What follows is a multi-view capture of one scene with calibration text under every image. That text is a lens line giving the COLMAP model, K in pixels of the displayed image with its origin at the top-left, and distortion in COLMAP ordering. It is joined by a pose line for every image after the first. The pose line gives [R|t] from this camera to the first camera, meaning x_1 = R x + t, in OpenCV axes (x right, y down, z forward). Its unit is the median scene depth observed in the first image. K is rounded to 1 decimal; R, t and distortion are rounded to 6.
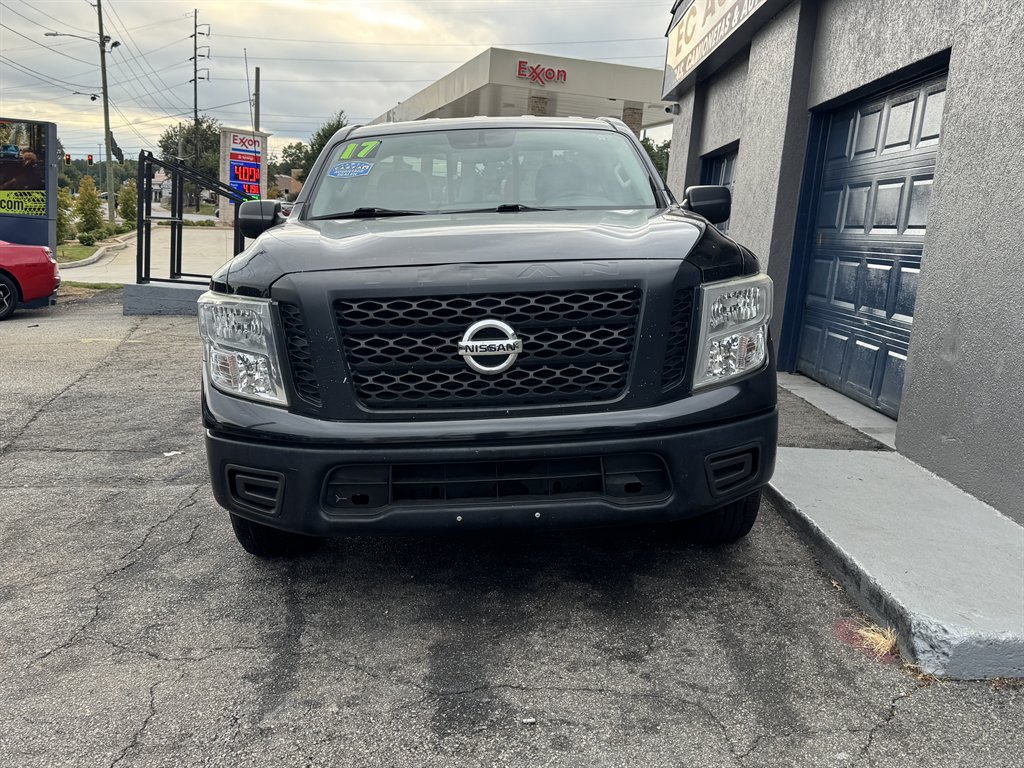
lens RADIAL K [[929.3, 0, 511.9], [0, 929.3, 391.0], [0, 0, 1]] dist [0.046154, -0.080820]
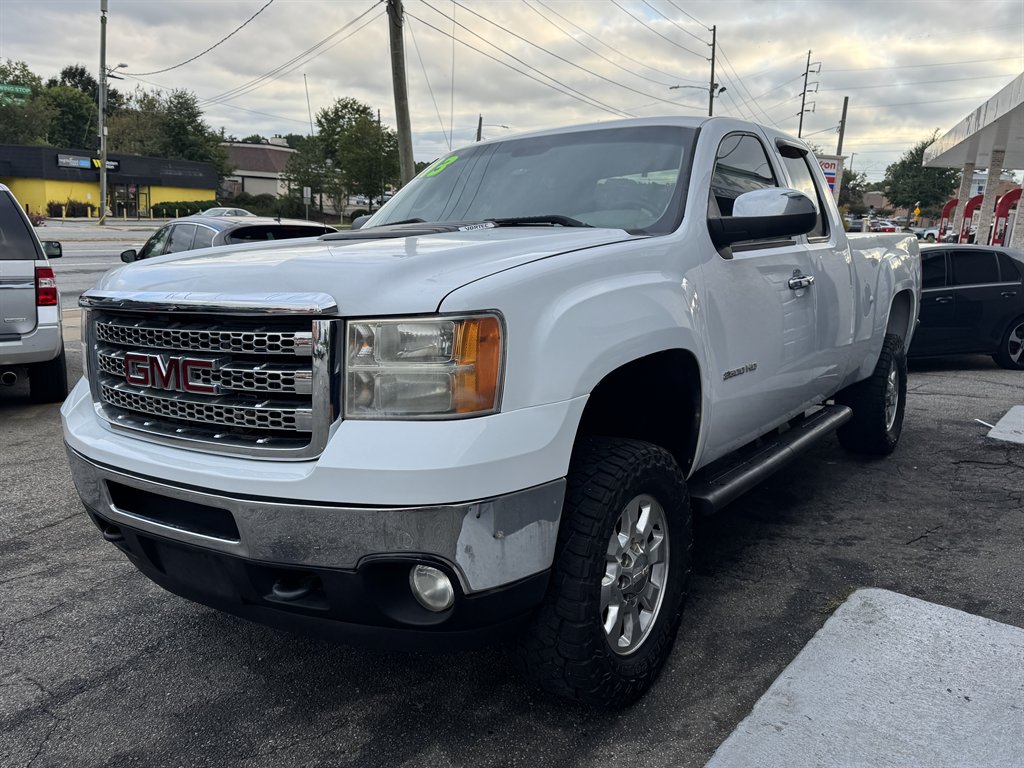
lens RADIAL K [[802.0, 0, 516.4], [0, 802.0, 389.5], [0, 0, 1]] dist [0.006527, -0.012098]
pose [[0.802377, 0.111633, -0.586284, 0.286299], [-0.105471, 0.993412, 0.044808, -0.076462], [0.587423, 0.025883, 0.808866, 0.267558]]
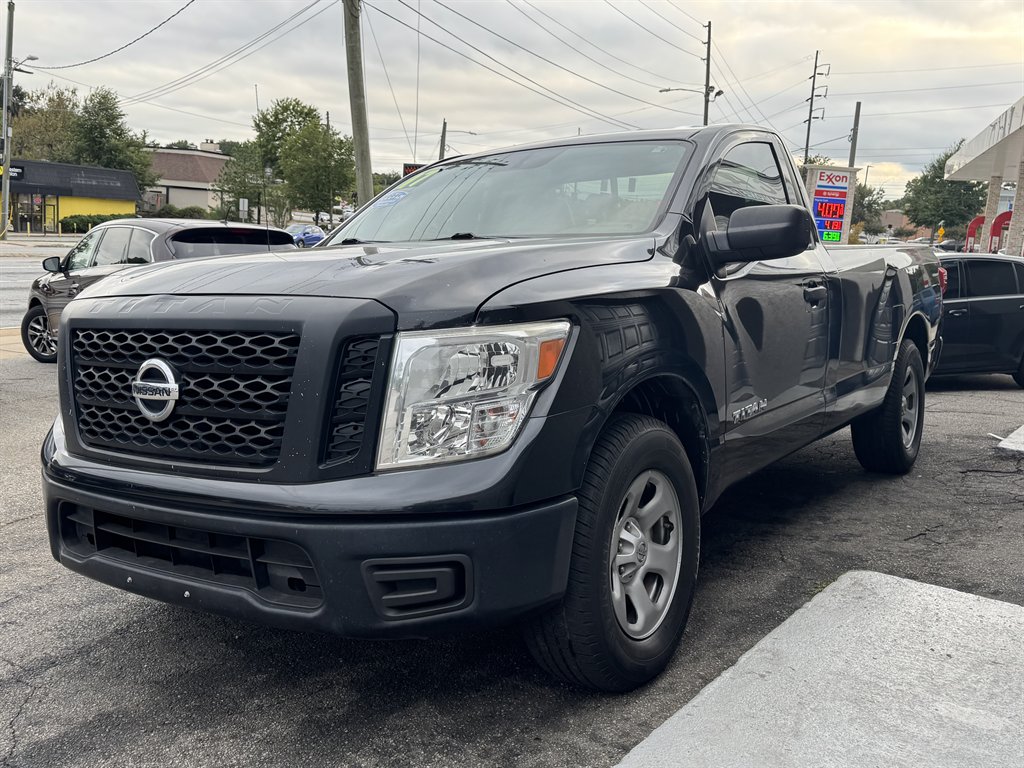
lens RADIAL K [[929.3, 0, 511.9], [0, 929.3, 391.0], [0, 0, 1]] dist [0.046154, -0.080820]
pose [[0.819077, 0.084063, -0.567491, 0.327070], [-0.105730, 0.994381, -0.005305, -0.033793], [0.563856, 0.064346, 0.823362, 0.203063]]
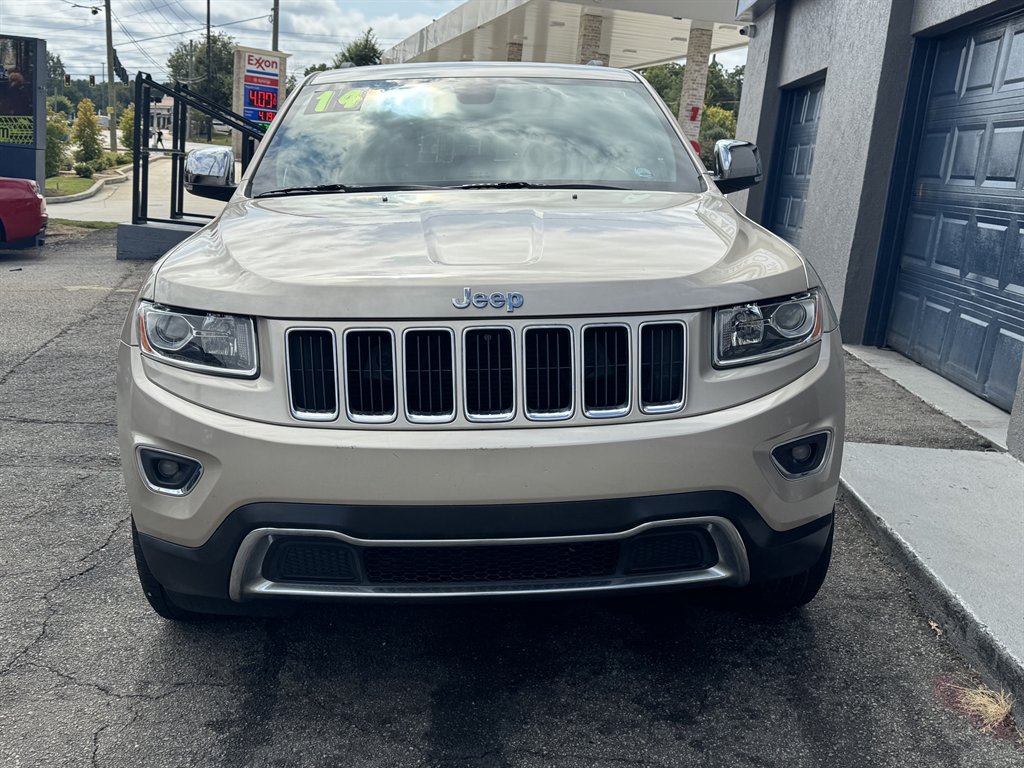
lens RADIAL K [[1047.9, 0, 512.0], [0, 1047.9, 384.0], [0, 0, 1]] dist [0.017533, -0.031820]
pose [[0.998860, 0.025749, -0.040194, 0.006187], [-0.024402, 0.999136, 0.033654, -0.016550], [0.041026, -0.032635, 0.998625, 0.048629]]
